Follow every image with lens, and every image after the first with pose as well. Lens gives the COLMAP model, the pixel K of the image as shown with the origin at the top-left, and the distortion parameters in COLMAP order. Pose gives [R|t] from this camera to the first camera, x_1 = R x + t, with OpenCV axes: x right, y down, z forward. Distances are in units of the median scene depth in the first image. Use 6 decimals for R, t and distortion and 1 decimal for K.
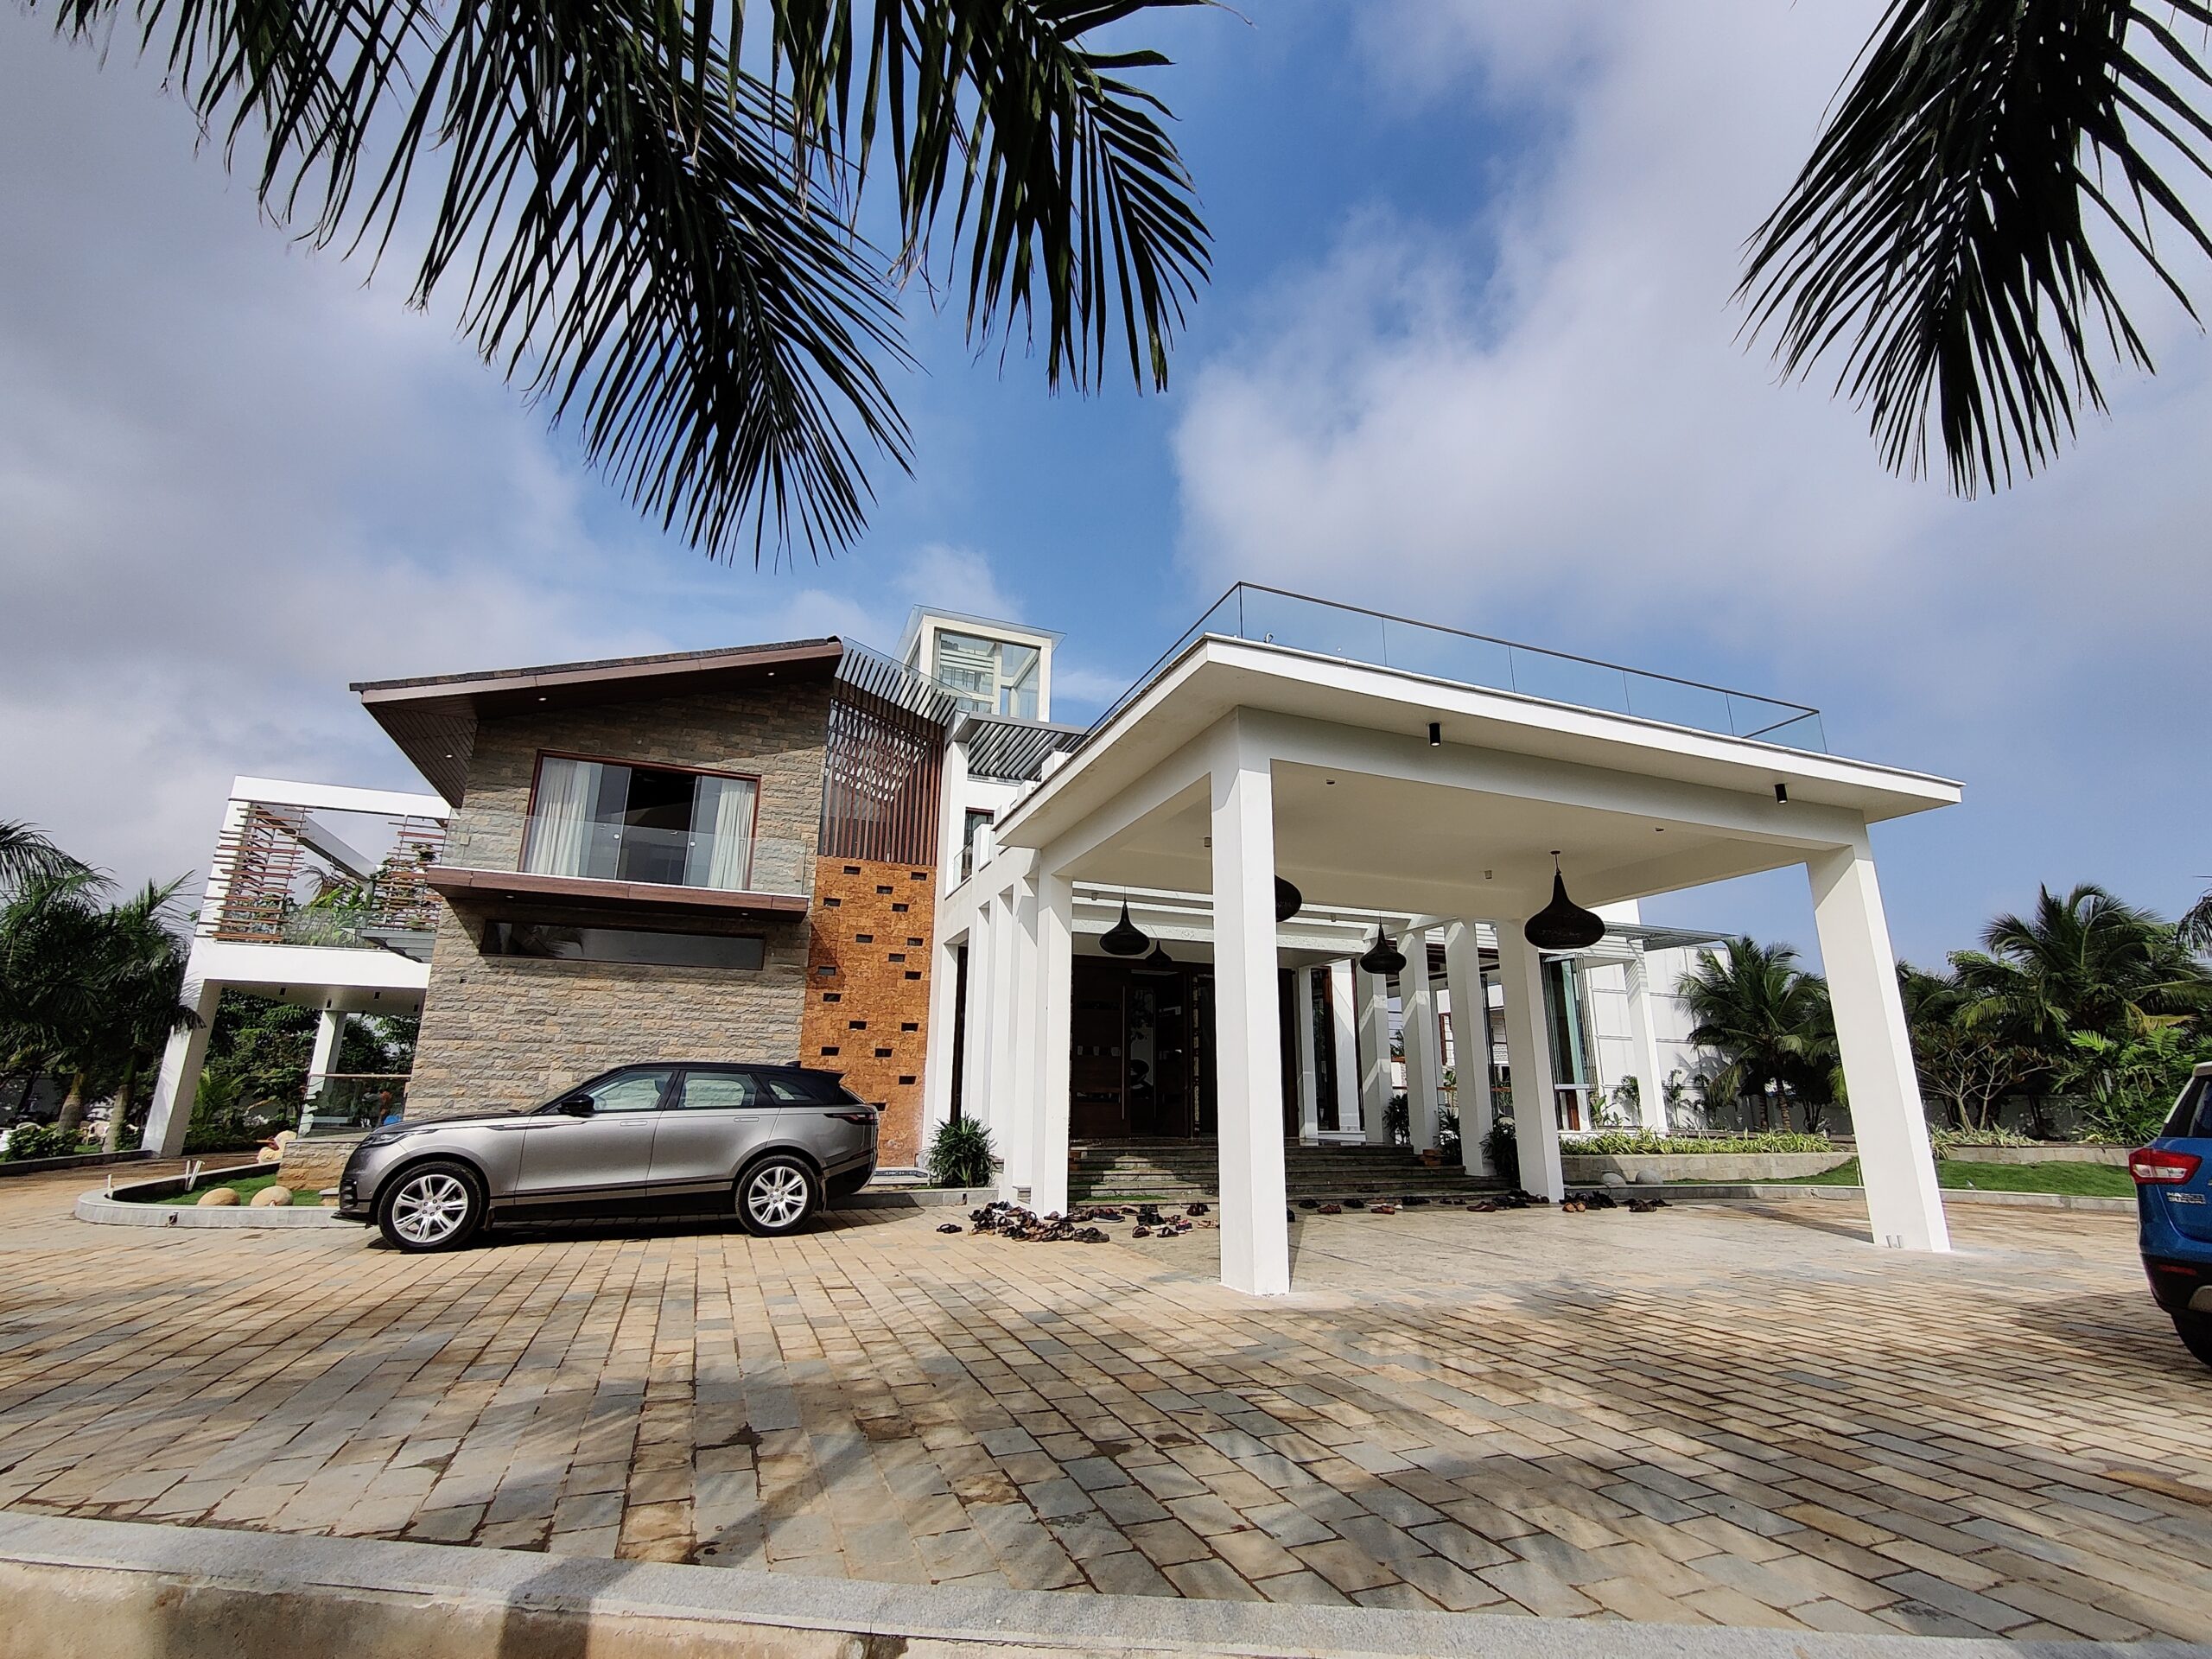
lens RADIAL K [[898.3, 0, 1106.0], [0, 898.3, 829.5], [0, 0, 1]] dist [0.000570, -0.000034]
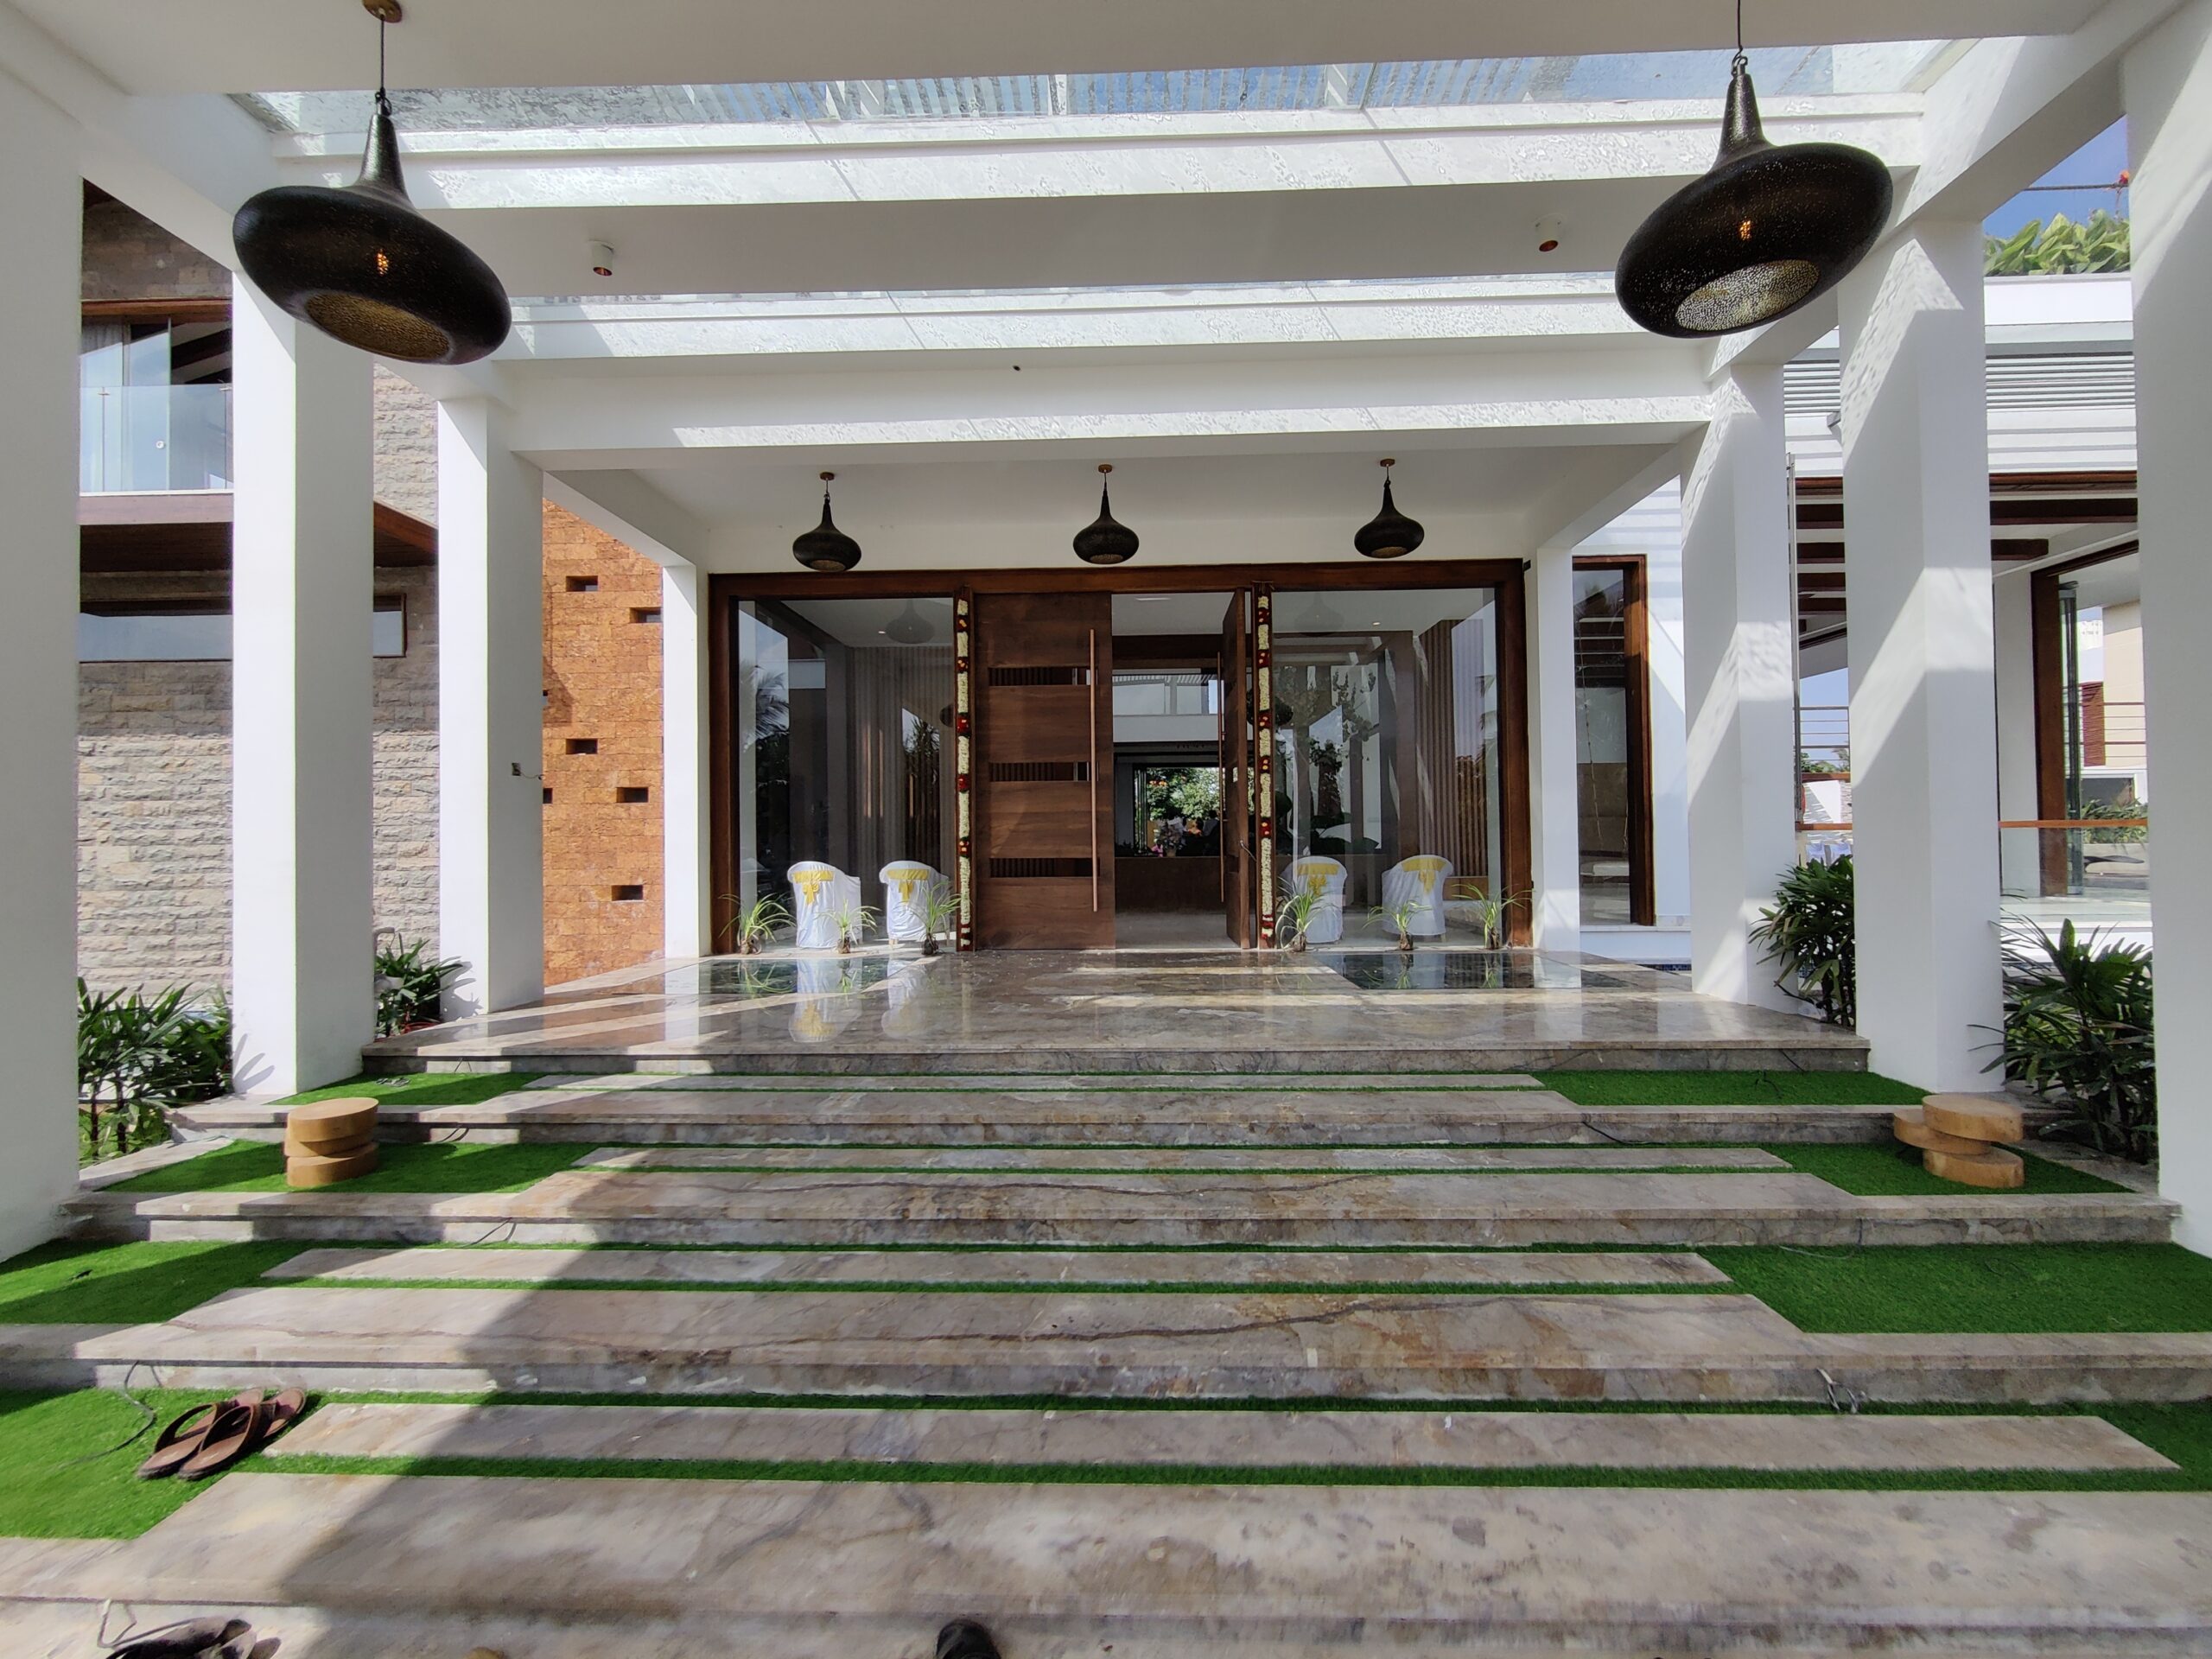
lens RADIAL K [[898.3, 0, 1106.0], [0, 898.3, 829.5], [0, 0, 1]] dist [0.000570, -0.000034]
pose [[0.928779, -0.032454, -0.369211, 0.222627], [0.126900, 0.963795, 0.234510, 0.194757], [0.348233, -0.264661, 0.899271, 0.668495]]
